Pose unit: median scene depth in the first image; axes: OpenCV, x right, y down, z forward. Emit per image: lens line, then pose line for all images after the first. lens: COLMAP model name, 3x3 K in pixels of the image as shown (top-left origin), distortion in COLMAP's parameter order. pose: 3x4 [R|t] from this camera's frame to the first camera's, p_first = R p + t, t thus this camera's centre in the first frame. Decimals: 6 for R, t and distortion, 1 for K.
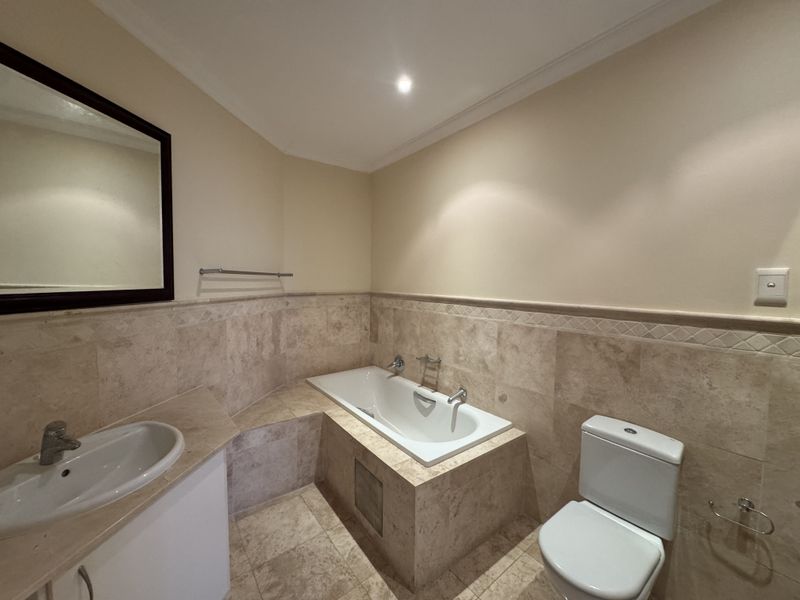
lens RADIAL K [[320.2, 0, 395.5], [0, 320.2, 298.1], [0, 0, 1]] dist [-0.001071, 0.000093]
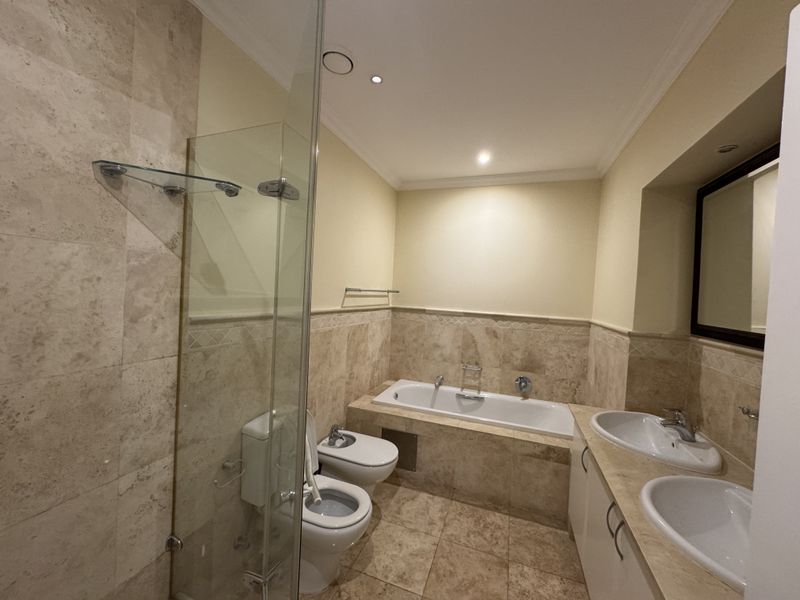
lens RADIAL K [[320.2, 0, 395.5], [0, 320.2, 298.1], [0, 0, 1]] dist [-0.001071, 0.000093]
pose [[0.840177, 0.011950, 0.542180, -0.792815], [0.002028, 0.999681, -0.025177, -0.027347], [-0.542308, 0.022252, 0.839885, 0.152598]]
